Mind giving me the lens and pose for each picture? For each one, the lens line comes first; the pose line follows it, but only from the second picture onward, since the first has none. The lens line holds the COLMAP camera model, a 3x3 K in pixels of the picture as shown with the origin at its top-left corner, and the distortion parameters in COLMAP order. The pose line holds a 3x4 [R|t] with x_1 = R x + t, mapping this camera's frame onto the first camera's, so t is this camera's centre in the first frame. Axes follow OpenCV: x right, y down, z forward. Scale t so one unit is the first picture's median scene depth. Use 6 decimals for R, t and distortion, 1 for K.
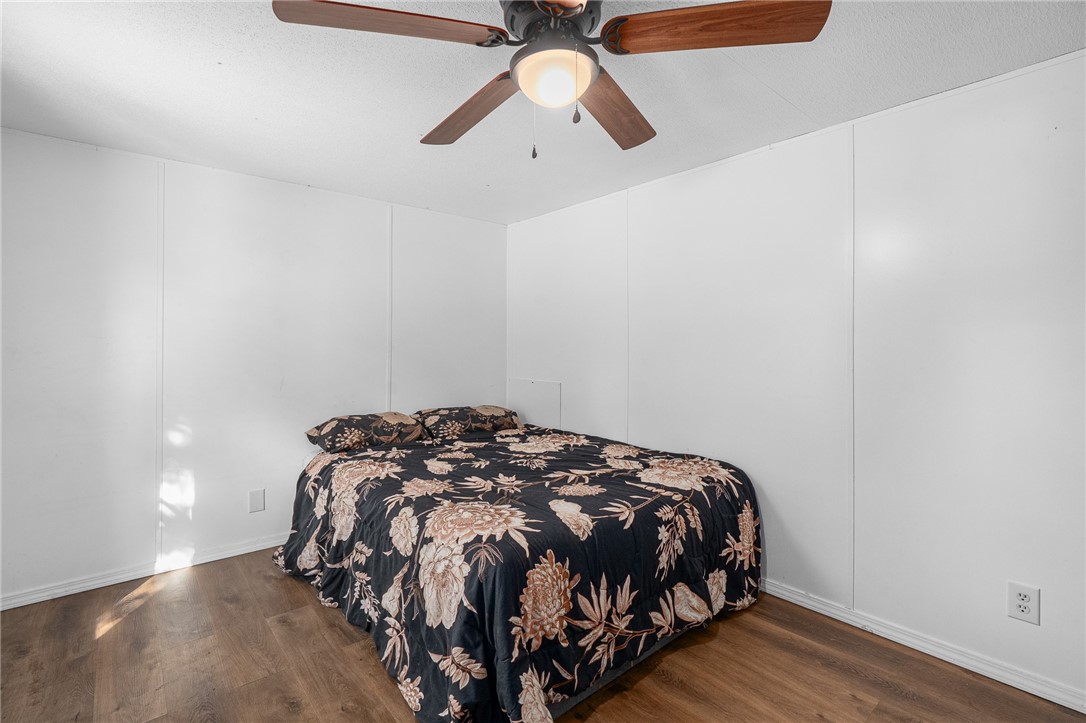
lens RADIAL K [[494.4, 0, 545.1], [0, 494.4, 351.7], [0, 0, 1]] dist [-0.004588, 0.000945]
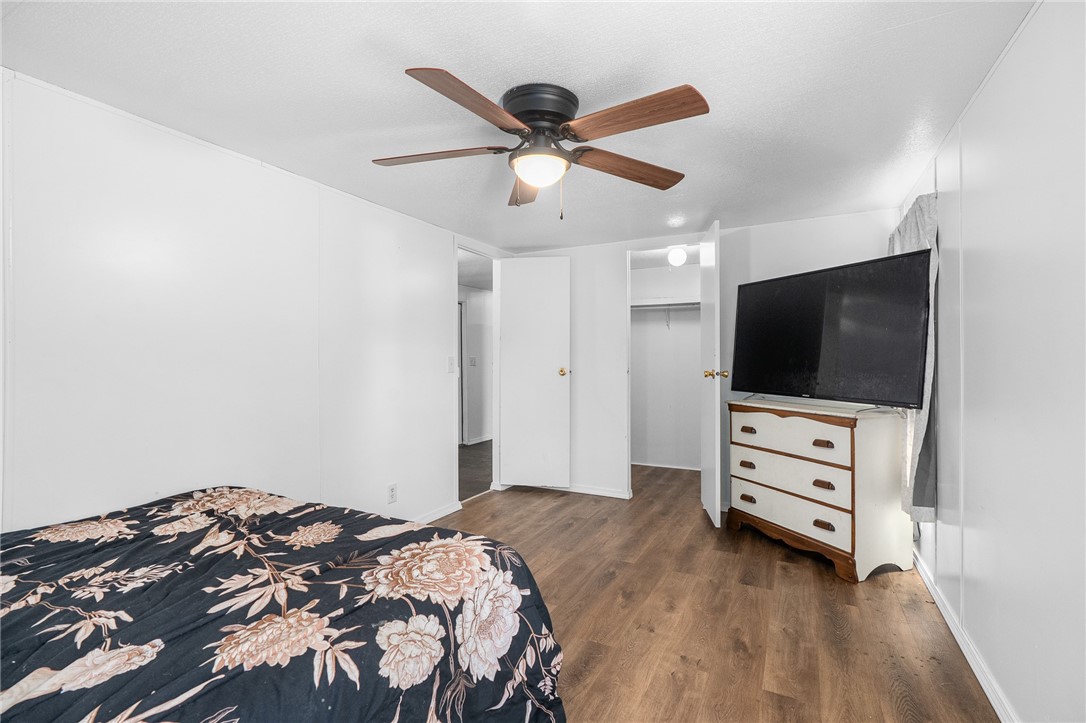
lens RADIAL K [[494.4, 0, 541.1], [0, 494.4, 360.7], [0, 0, 1]] dist [-0.004588, 0.000945]
pose [[-0.369947, -0.004184, 0.929044, -0.930799], [0.006536, 0.999953, 0.007106, -0.009440], [-0.929030, 0.008701, -0.369902, 1.078142]]
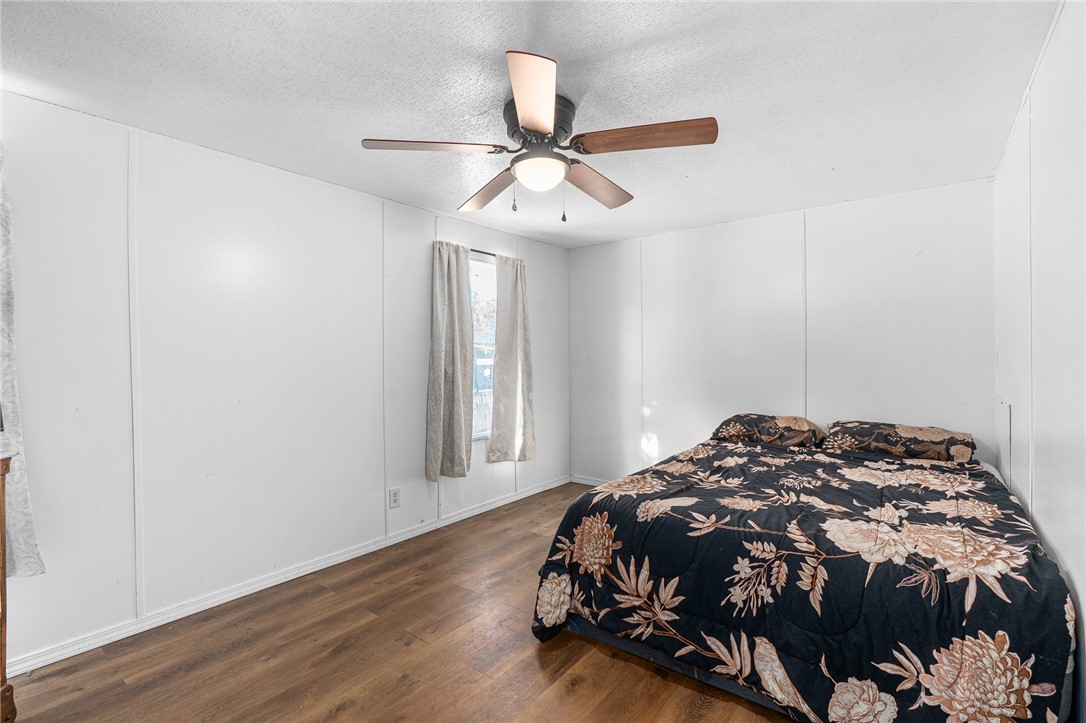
lens RADIAL K [[494.4, 0, 545.8], [0, 494.4, 361.3], [0, 0, 1]] dist [-0.004588, 0.000945]
pose [[0.200429, 0.006717, -0.979685, 1.052211], [0.001271, 0.999974, 0.007117, -0.002571], [0.979707, -0.002672, 0.200416, 0.498052]]
